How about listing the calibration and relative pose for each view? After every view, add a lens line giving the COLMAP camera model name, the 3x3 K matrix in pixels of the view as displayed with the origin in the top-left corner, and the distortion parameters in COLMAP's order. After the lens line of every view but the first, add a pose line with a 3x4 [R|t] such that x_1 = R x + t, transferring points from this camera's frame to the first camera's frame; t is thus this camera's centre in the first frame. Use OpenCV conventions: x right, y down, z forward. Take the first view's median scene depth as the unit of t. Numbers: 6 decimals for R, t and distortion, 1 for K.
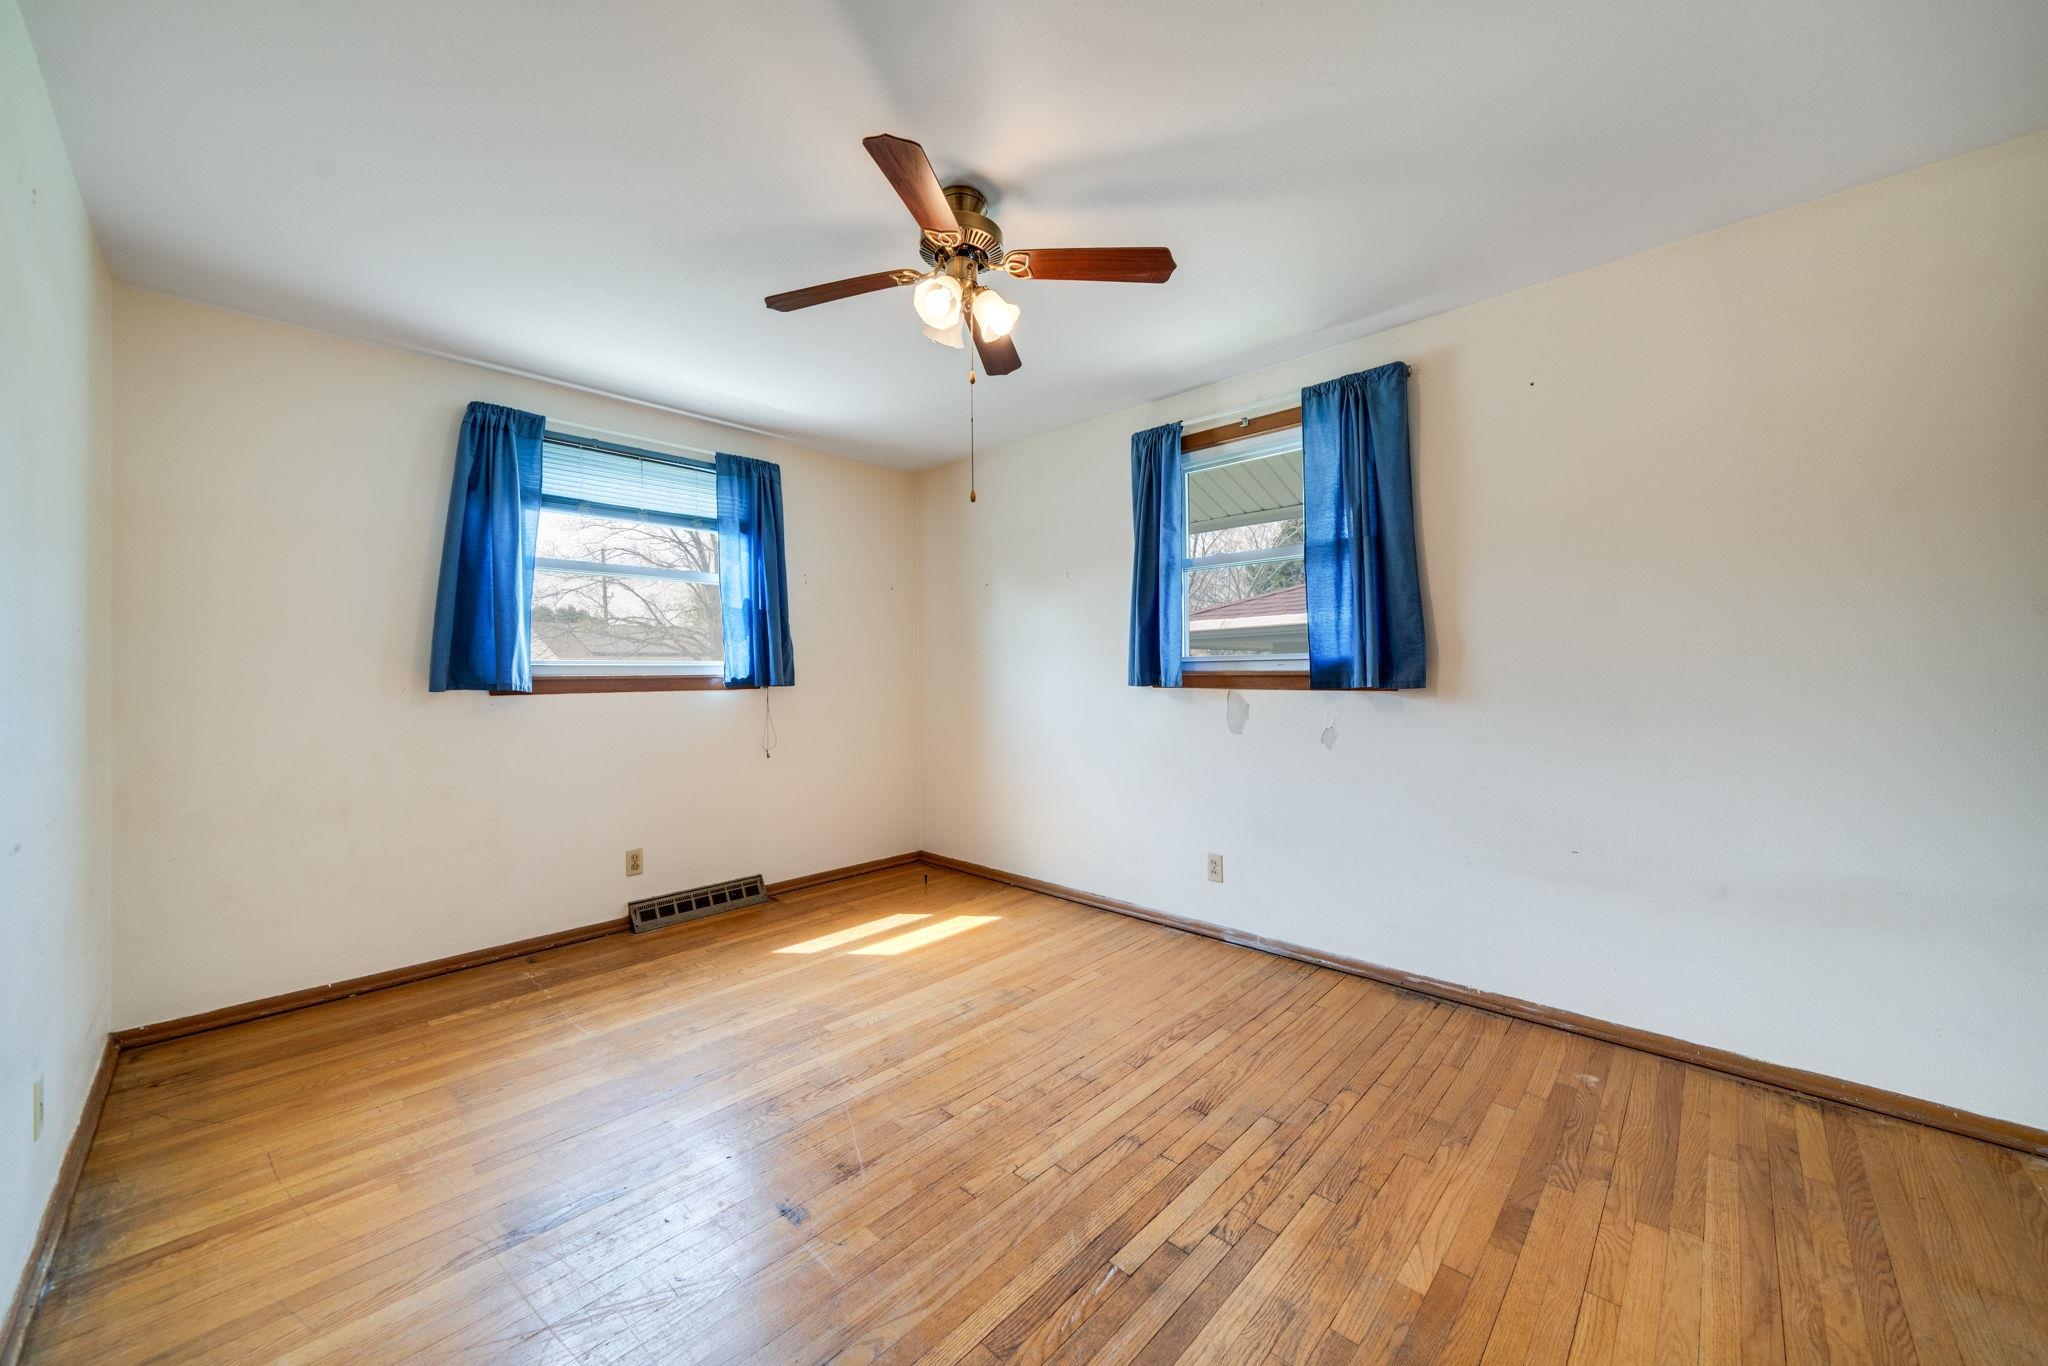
lens RADIAL K [[722.2, 0, 1033.0], [0, 722.2, 678.7], [0, 0, 1]] dist [-0.002671, 0.000032]
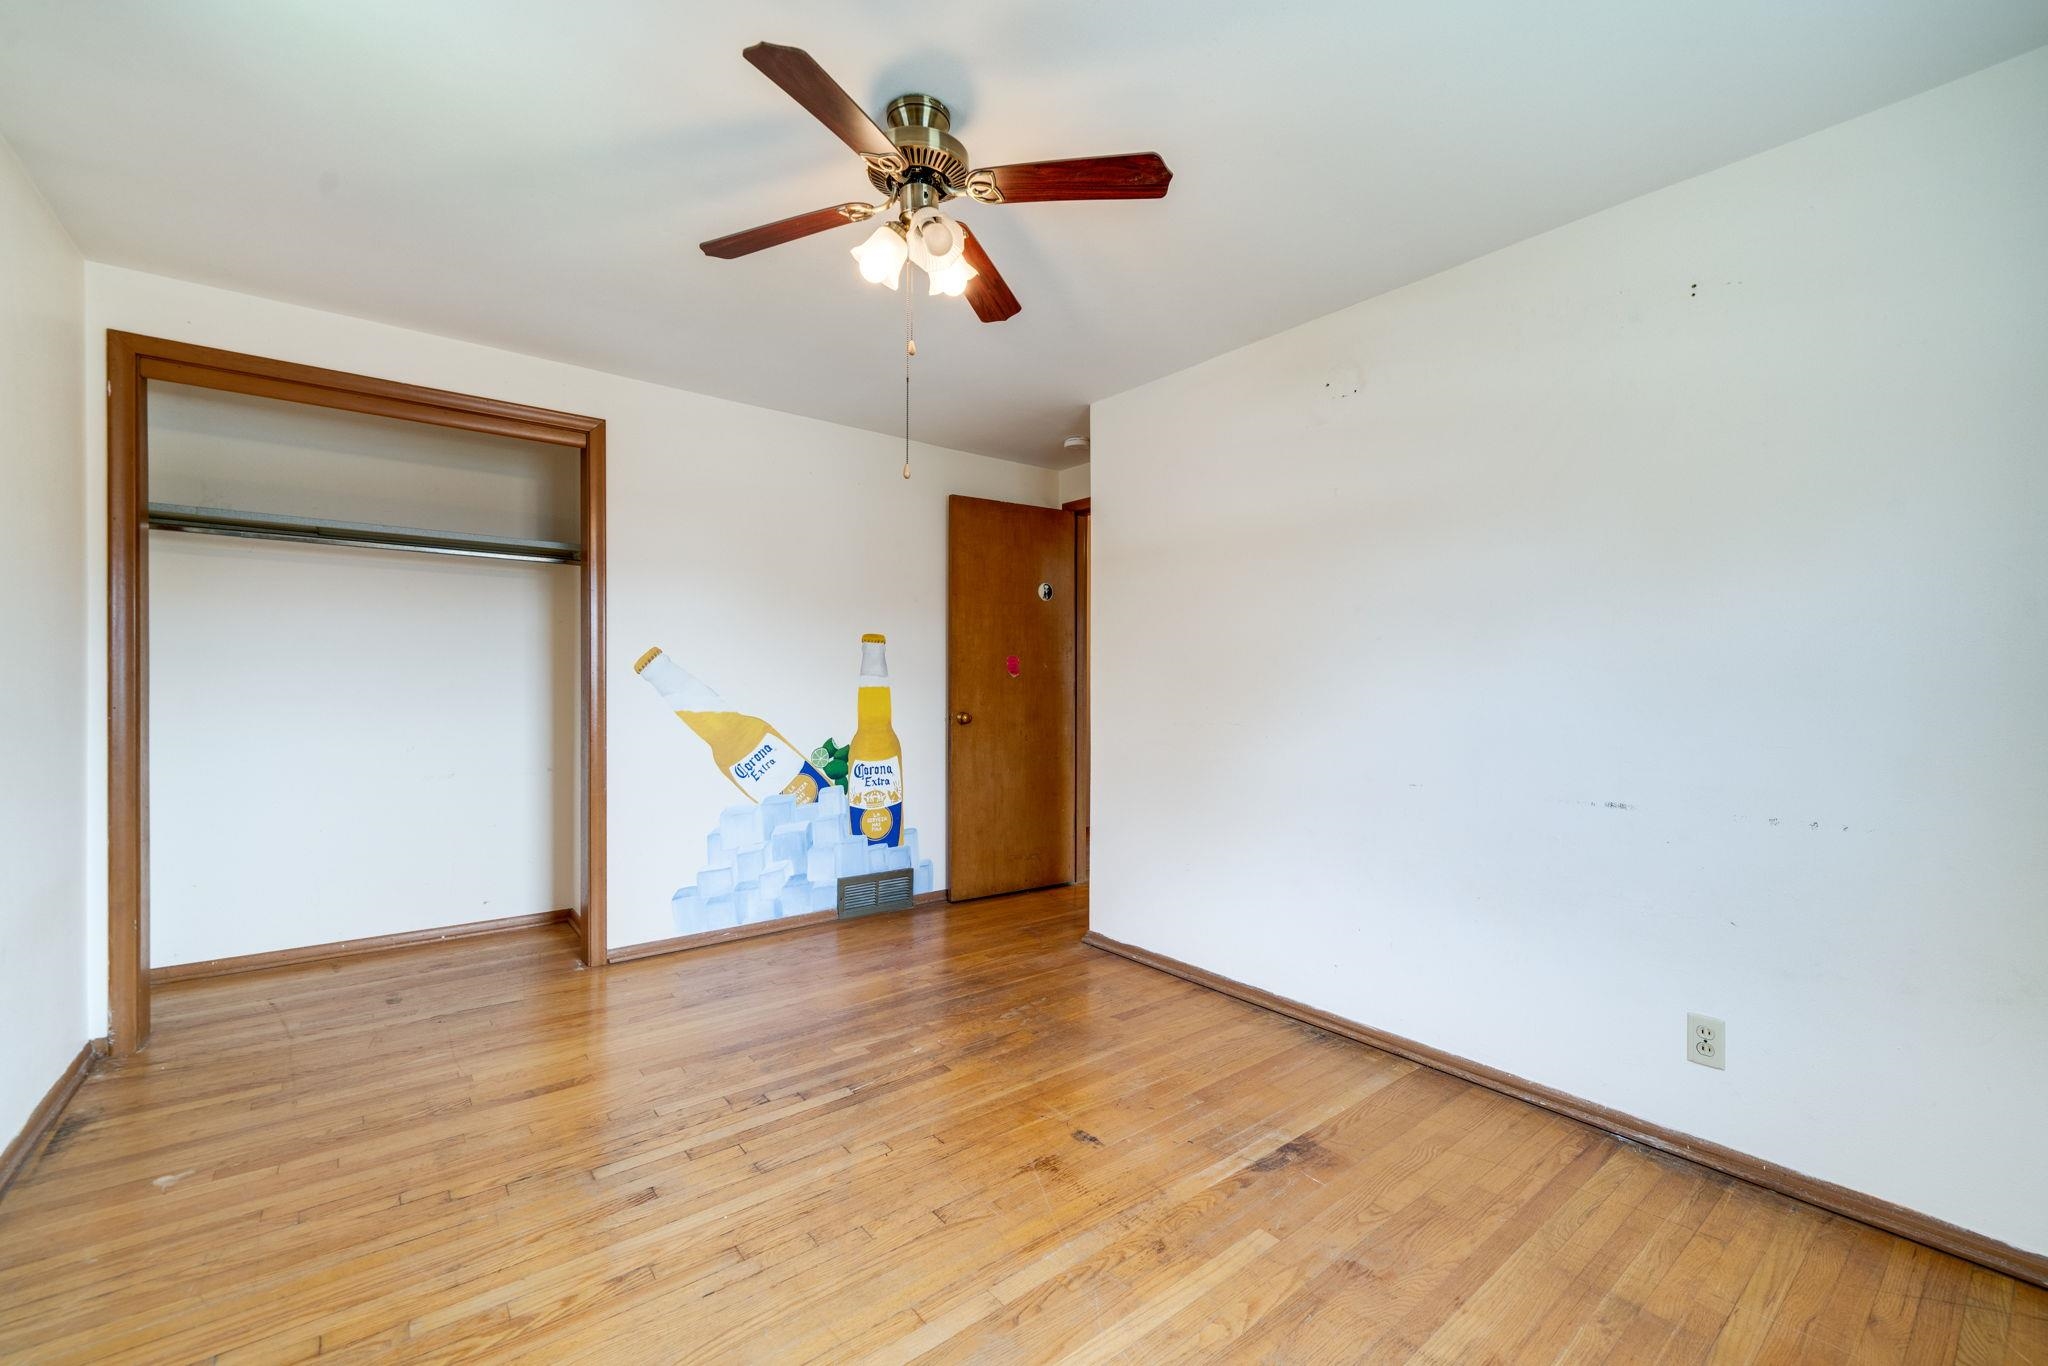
lens RADIAL K [[806.8, 0, 1024.0], [0, 806.8, 683.0], [0, 0, 1]] dist [0.001292, 0.000165]
pose [[-0.986428, 0.002778, 0.164173, -0.395545], [0.004099, 0.999962, 0.007711, -0.013190], [-0.164145, 0.008279, -0.986401, 2.029107]]
